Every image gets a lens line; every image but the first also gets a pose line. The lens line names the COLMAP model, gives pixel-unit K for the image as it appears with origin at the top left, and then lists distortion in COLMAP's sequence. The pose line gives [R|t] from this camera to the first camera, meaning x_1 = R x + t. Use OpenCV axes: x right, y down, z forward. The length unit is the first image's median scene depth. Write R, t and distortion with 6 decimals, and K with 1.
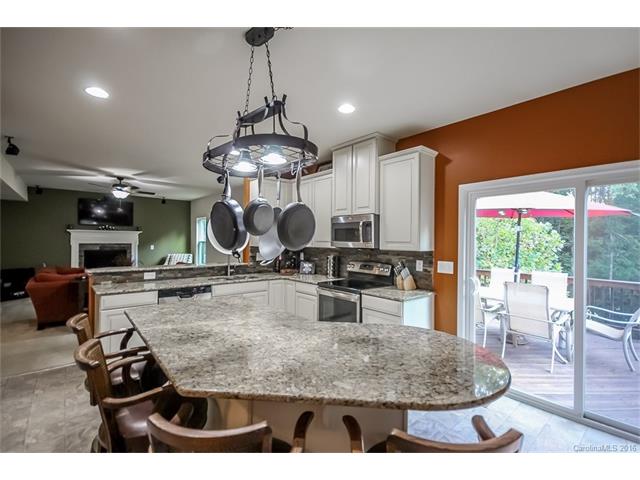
lens RADIAL K [[297.1, 0, 322.5], [0, 297.1, 237.4], [0, 0, 1]] dist [-0.004022, 0.001735]
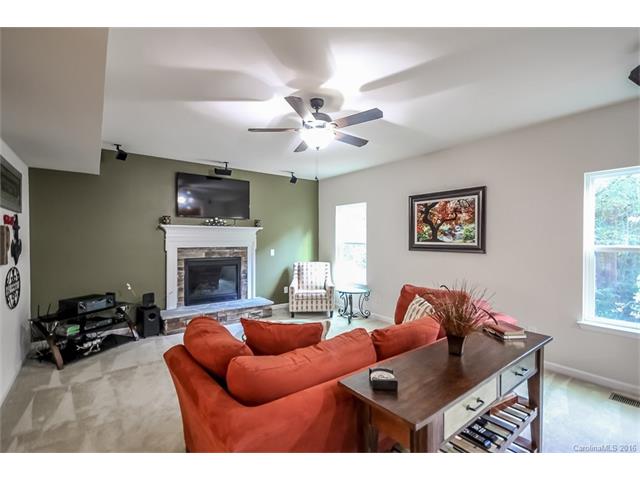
lens RADIAL K [[297.1, 0, 324.0], [0, 297.1, 243.8], [0, 0, 1]] dist [-0.004022, 0.001735]
pose [[0.999881, -0.005079, -0.014595, -0.516240], [0.005433, 0.999690, 0.024293, -0.000614], [0.014467, -0.024370, 0.999598, 0.402483]]
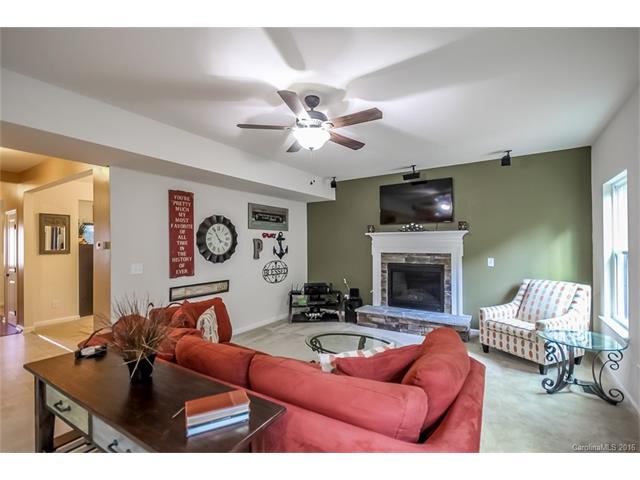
lens RADIAL K [[297.1, 0, 322.3], [0, 297.1, 243.0], [0, 0, 1]] dist [-0.004022, 0.001735]
pose [[0.308752, -0.013460, -0.951047, -0.214817], [0.012928, 0.999867, -0.009954, 0.003384], [0.951055, -0.009222, 0.308885, 0.663347]]
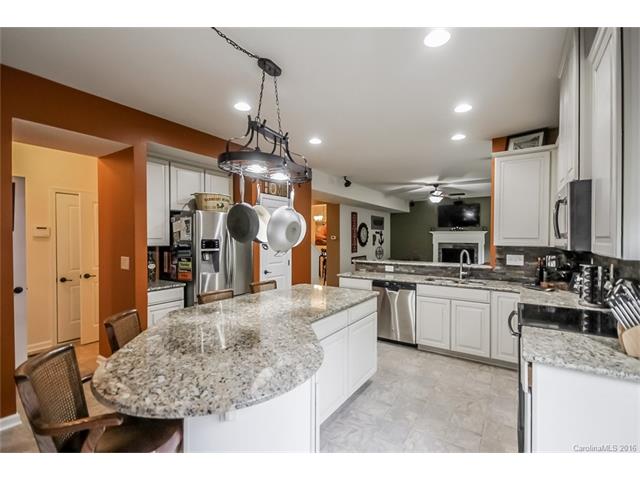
lens RADIAL K [[297.1, 0, 325.6], [0, 297.1, 243.1], [0, 0, 1]] dist [-0.004022, 0.001735]
pose [[0.300822, 0.010637, -0.953621, 0.218729], [0.005747, 0.999899, 0.012966, 0.004168], [0.953663, -0.009381, 0.300731, 0.180064]]
